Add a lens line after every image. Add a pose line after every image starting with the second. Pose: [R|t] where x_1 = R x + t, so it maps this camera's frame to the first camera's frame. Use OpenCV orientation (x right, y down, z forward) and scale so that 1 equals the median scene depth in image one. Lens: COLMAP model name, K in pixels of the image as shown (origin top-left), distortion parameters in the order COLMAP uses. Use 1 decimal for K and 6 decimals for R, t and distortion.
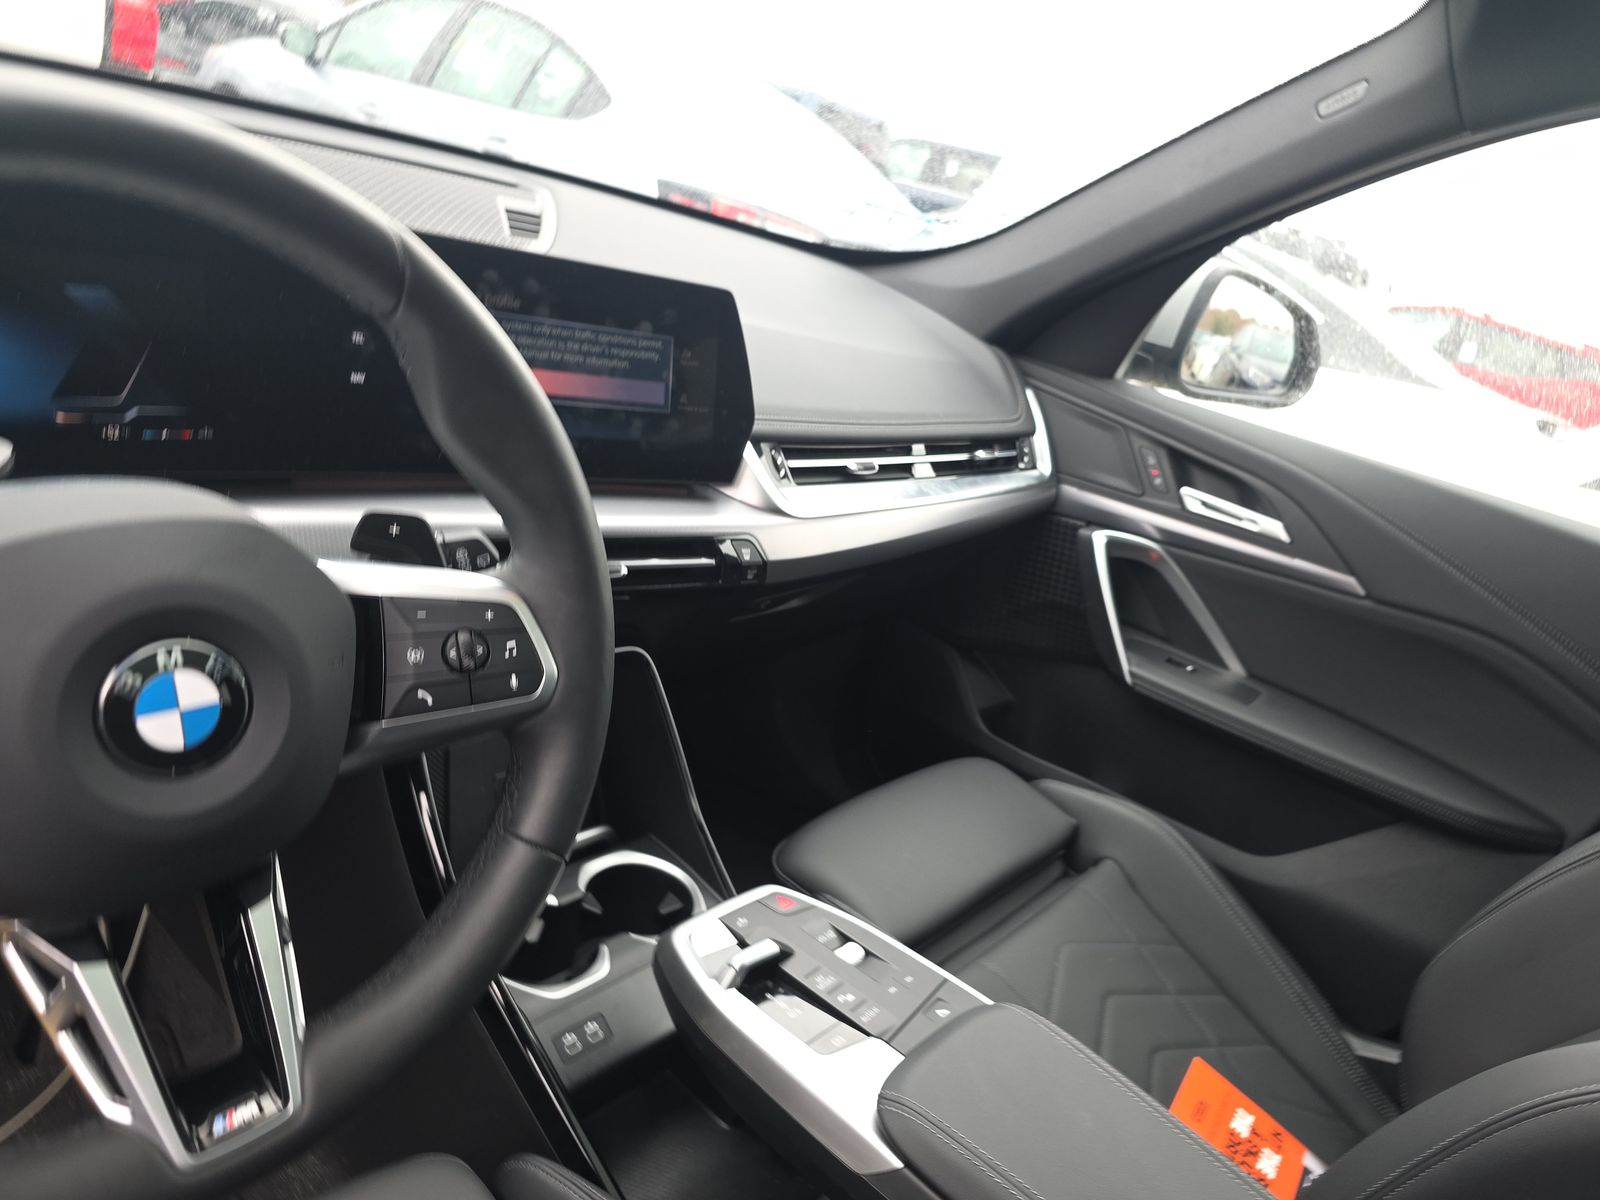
lens RADIAL K [[1086.0, 0, 834.4], [0, 1086.0, 630.0], [0, 0, 1]] dist [0.030753, -0.026639]
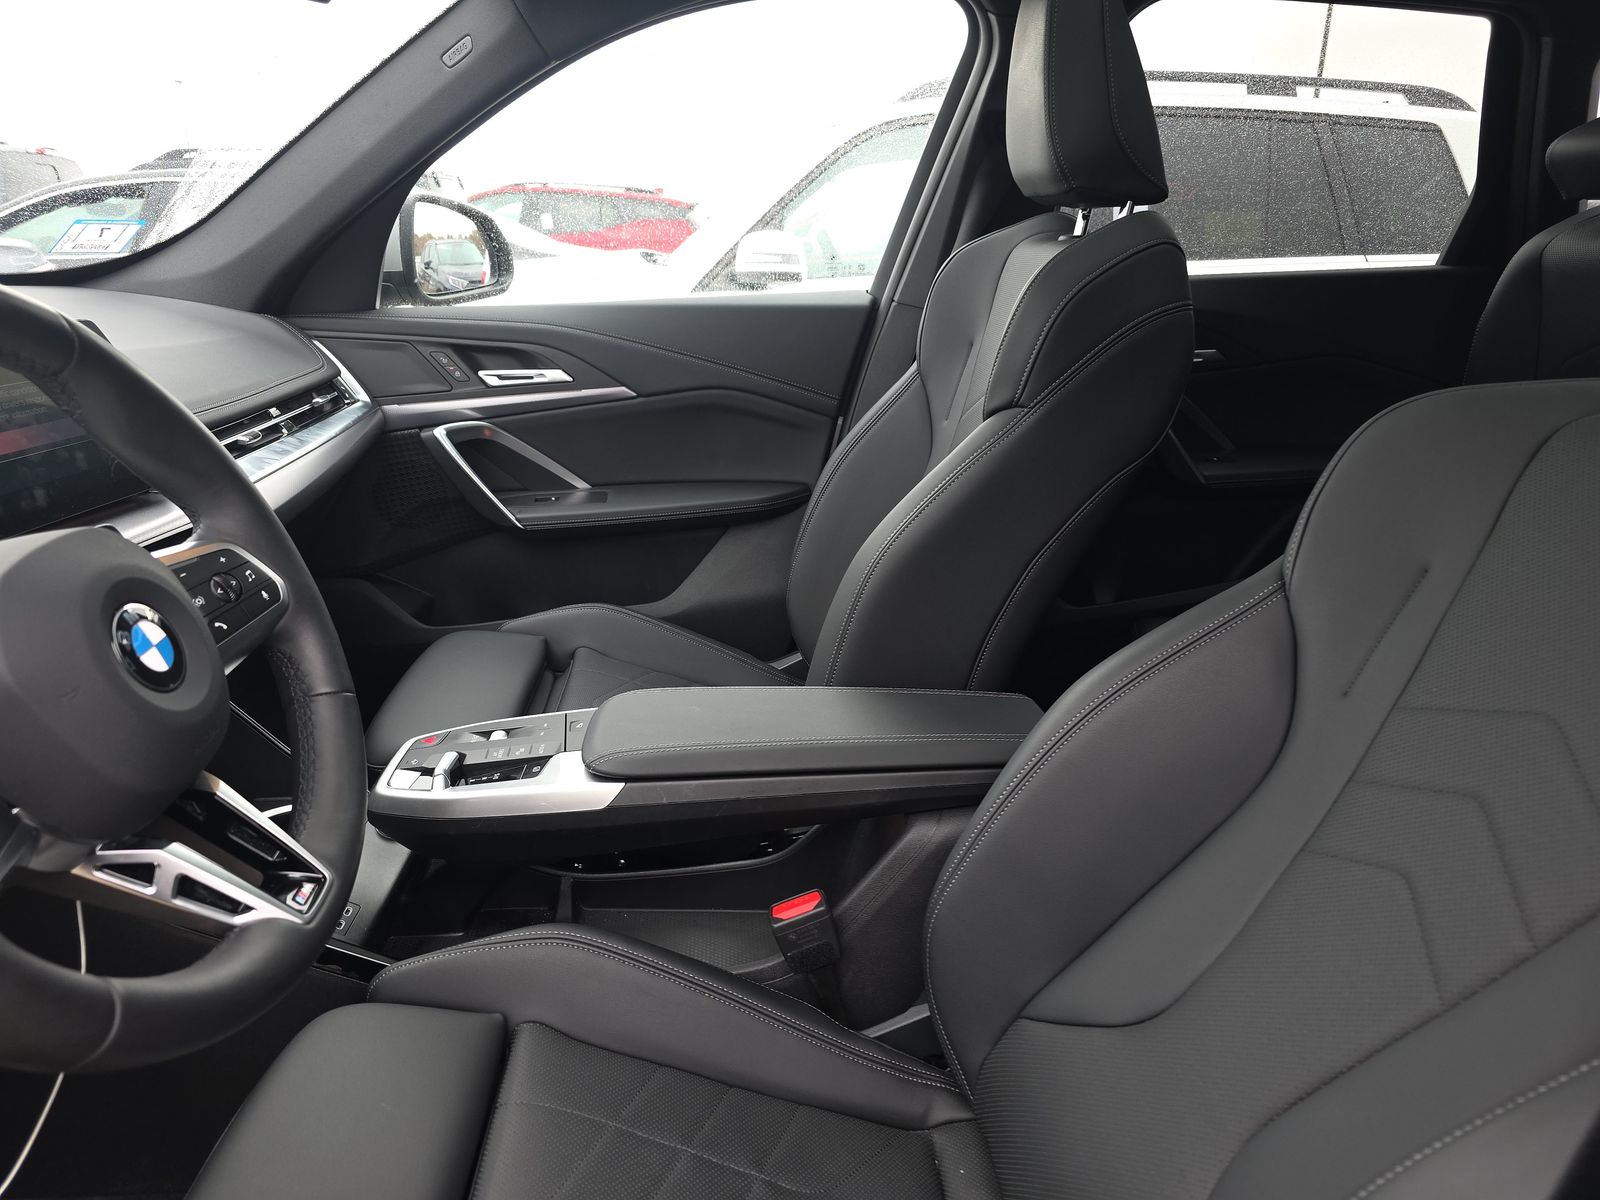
lens RADIAL K [[1151.7, 0, 811.0], [0, 1151.7, 630.9], [0, 0, 1]] dist [0.023582, -0.001973]
pose [[0.695256, -0.460628, 0.551762, -0.433130], [0.435796, 0.880610, 0.186030, 0.078026], [-0.571578, 0.111118, 0.812989, -0.403185]]
